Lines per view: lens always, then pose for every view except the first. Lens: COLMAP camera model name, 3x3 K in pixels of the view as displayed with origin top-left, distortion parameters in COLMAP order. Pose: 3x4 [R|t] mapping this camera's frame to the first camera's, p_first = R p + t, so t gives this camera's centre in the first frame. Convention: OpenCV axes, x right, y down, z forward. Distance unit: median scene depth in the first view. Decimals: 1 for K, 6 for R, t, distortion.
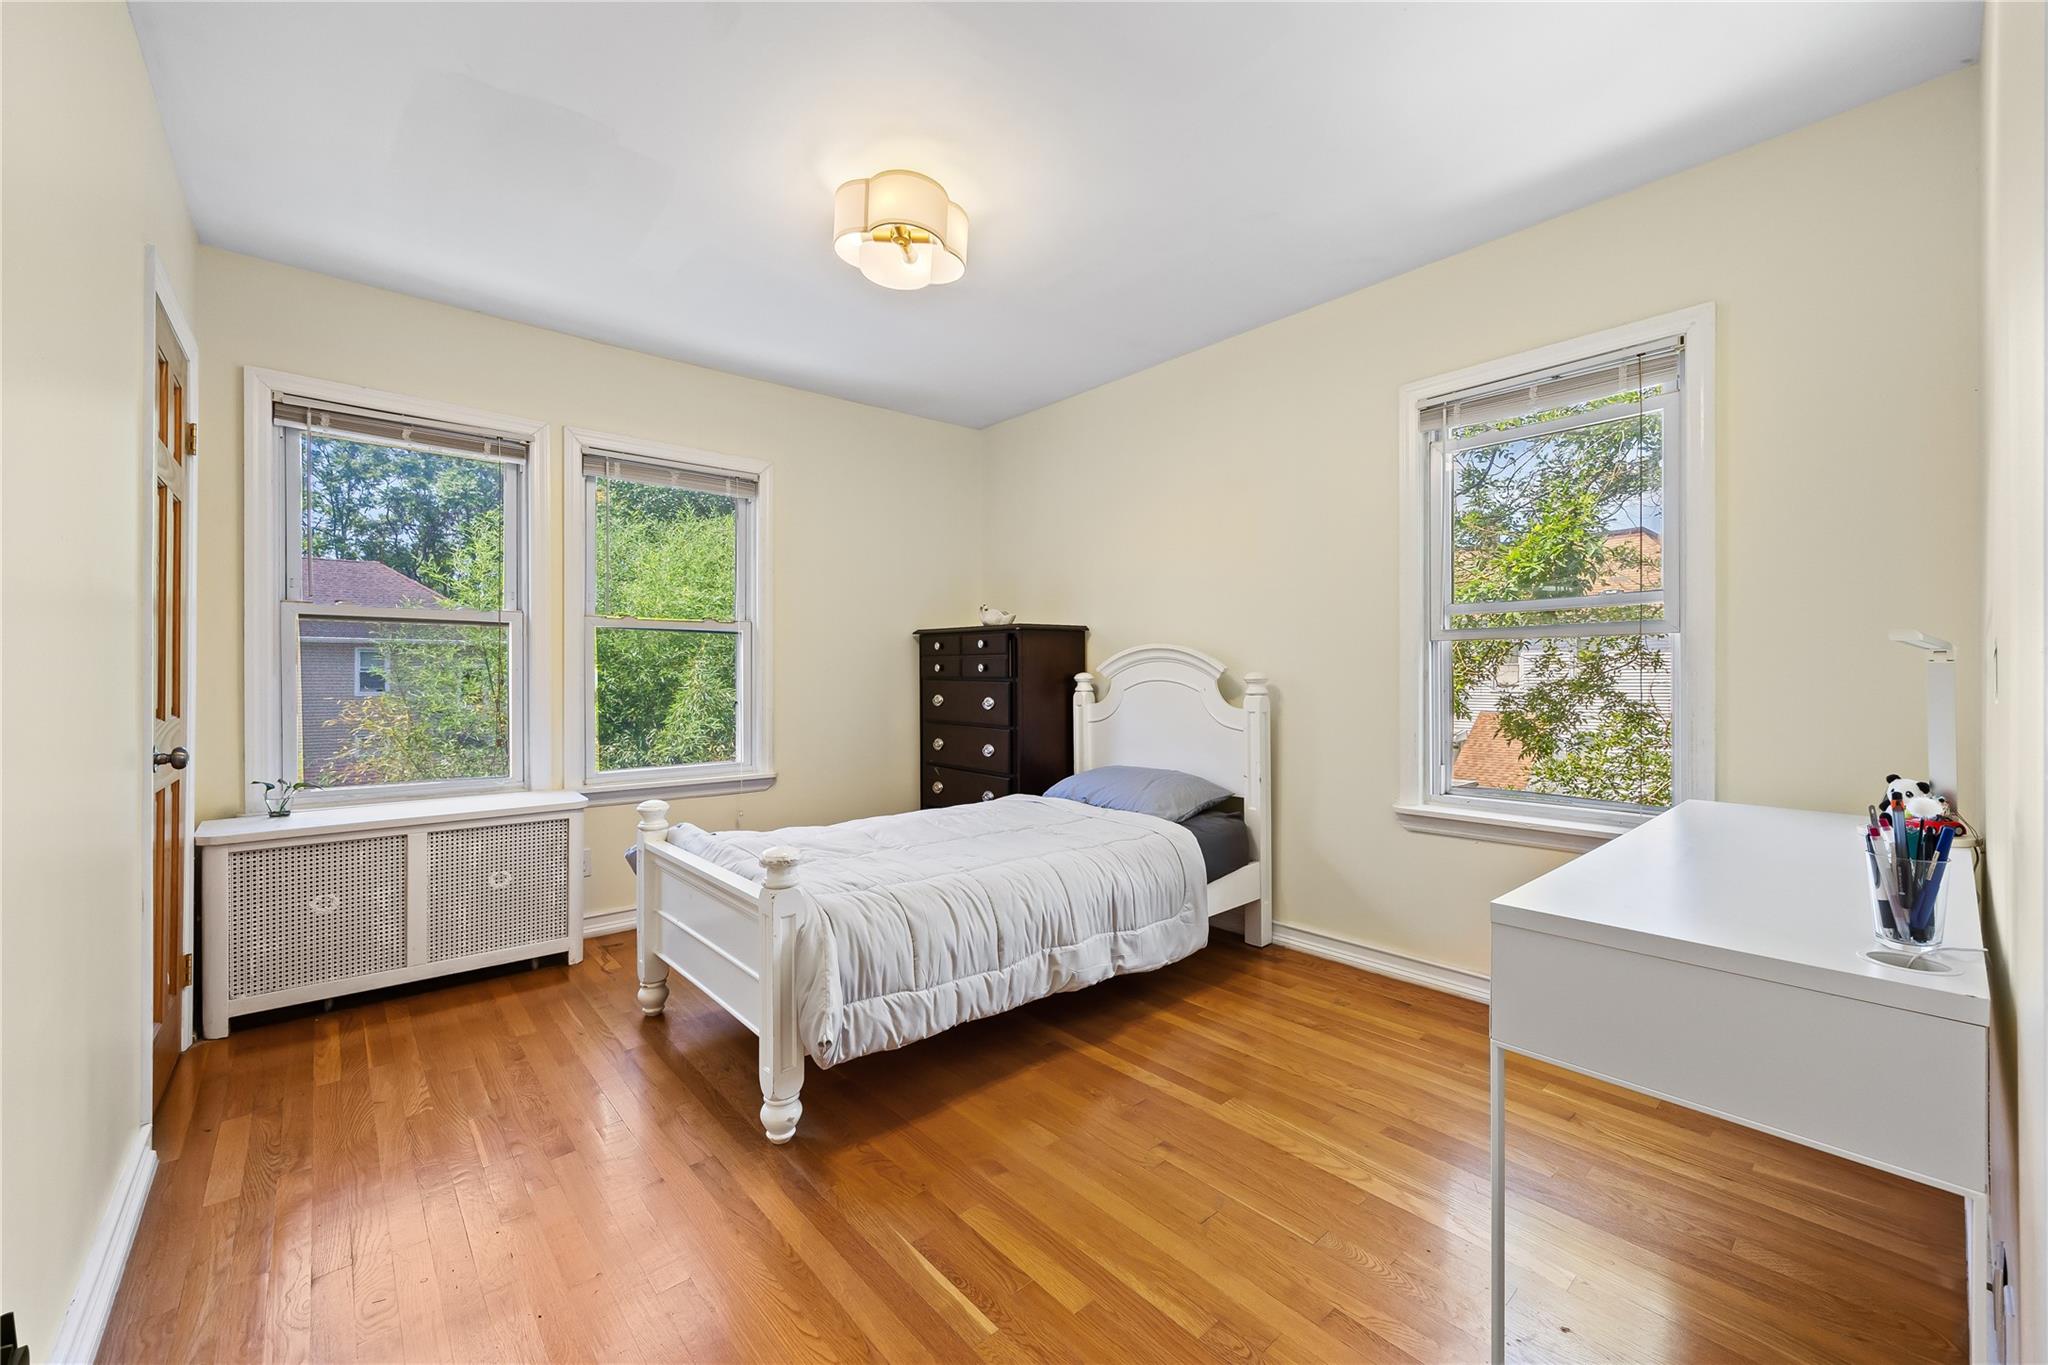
lens RADIAL K [[793.2, 0, 1023.2], [0, 793.2, 679.5], [0, 0, 1]] dist [-0.000416, -0.000284]
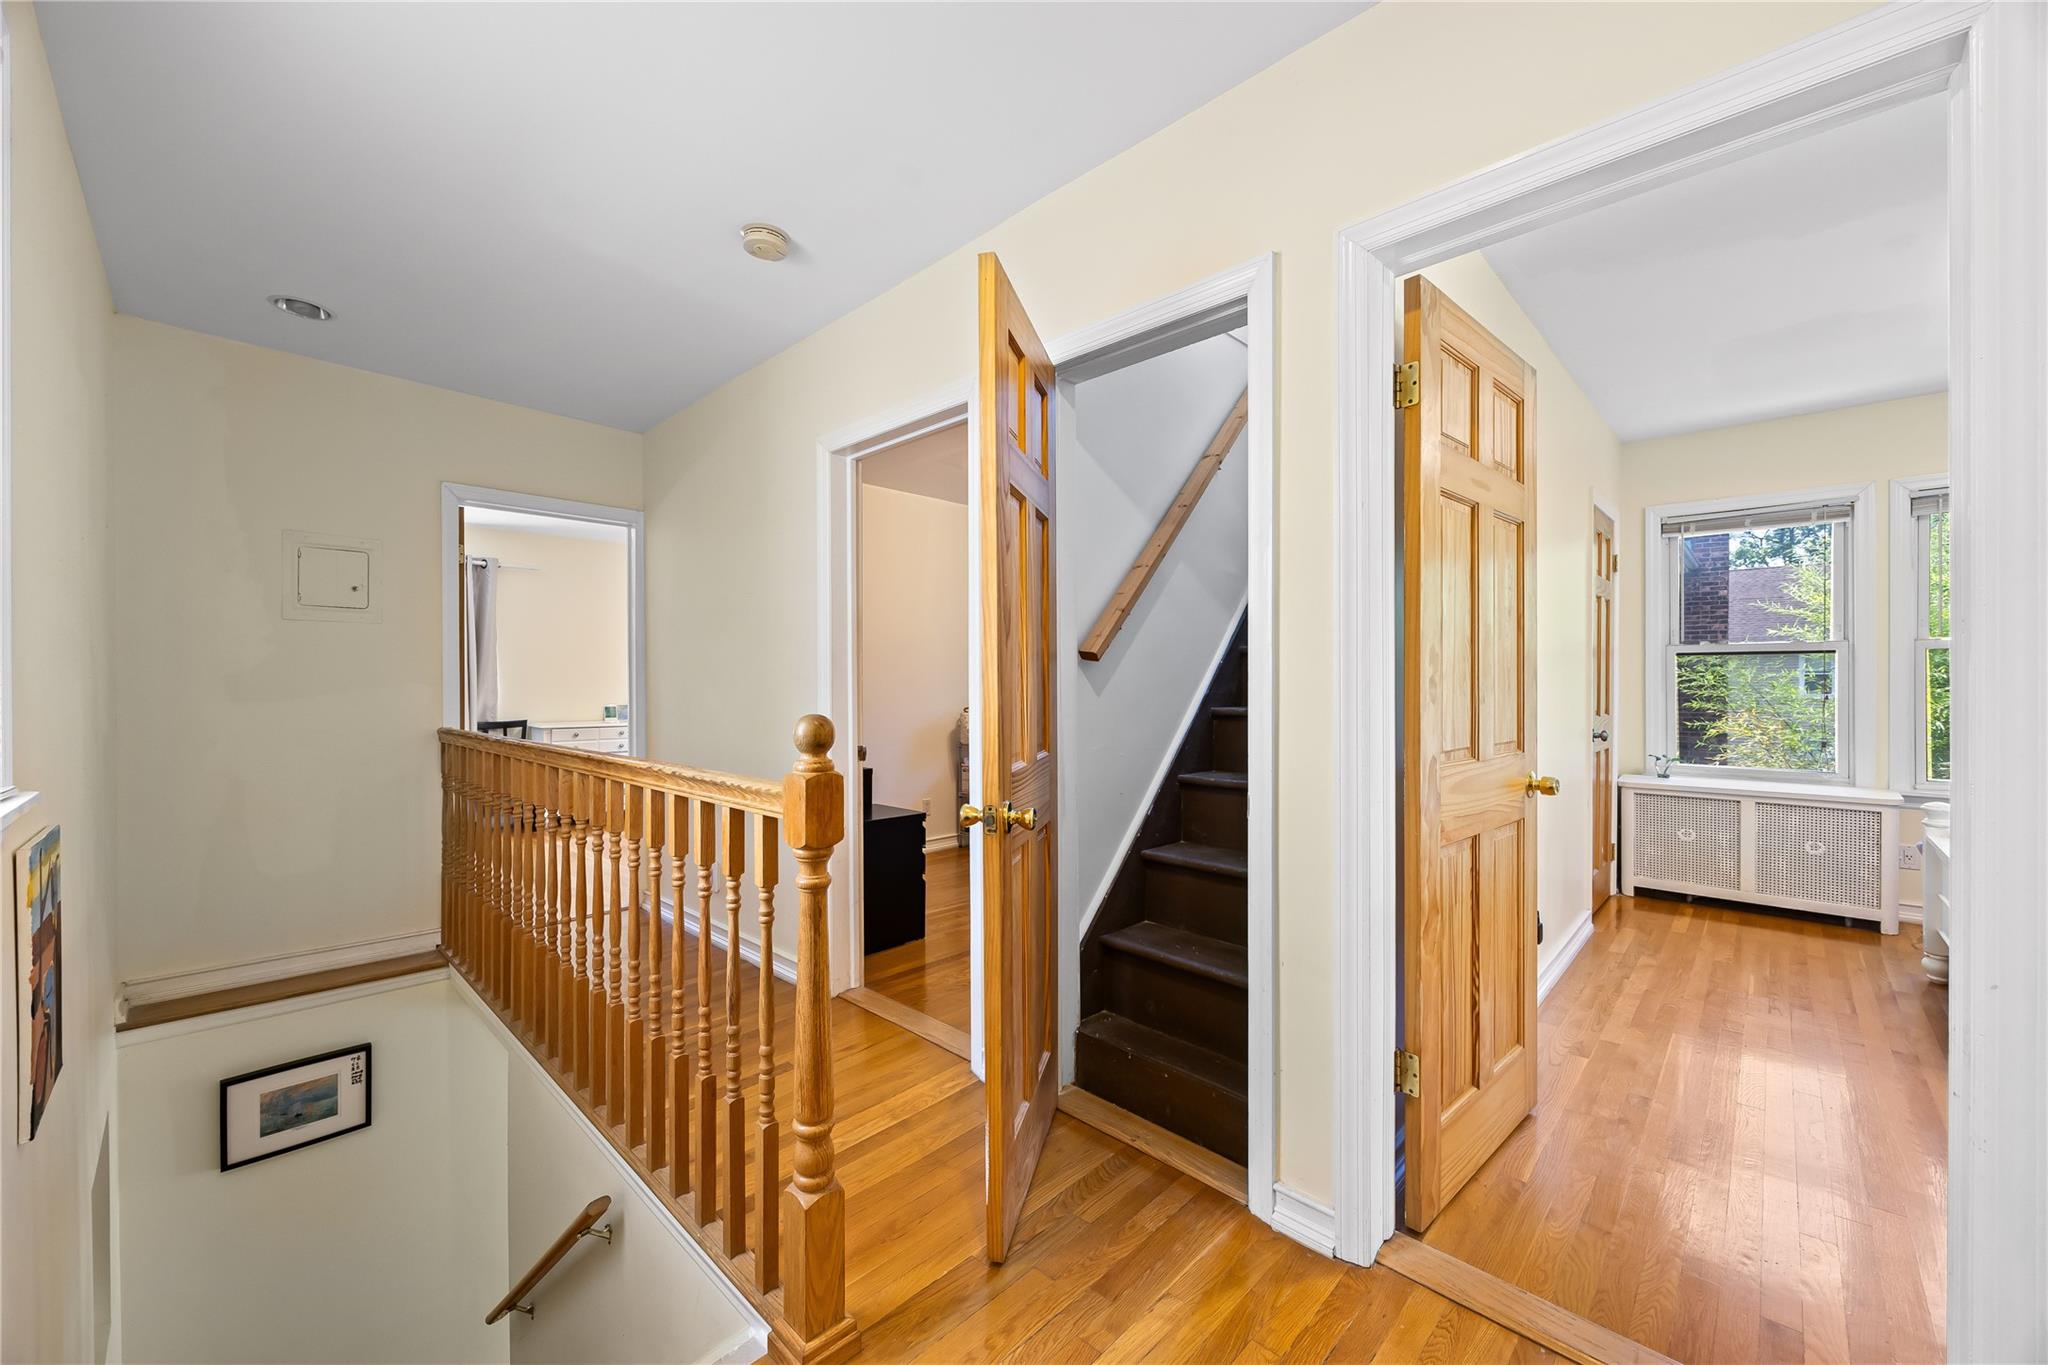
lens RADIAL K [[793.2, 0, 1023.8], [0, 793.2, 682.2], [0, 0, 1]] dist [-0.000416, -0.000284]
pose [[0.074632, 0.004671, -0.997200, 0.617239], [0.002960, 0.999984, 0.004906, -0.037792], [0.997207, -0.003318, 0.074617, -0.456816]]
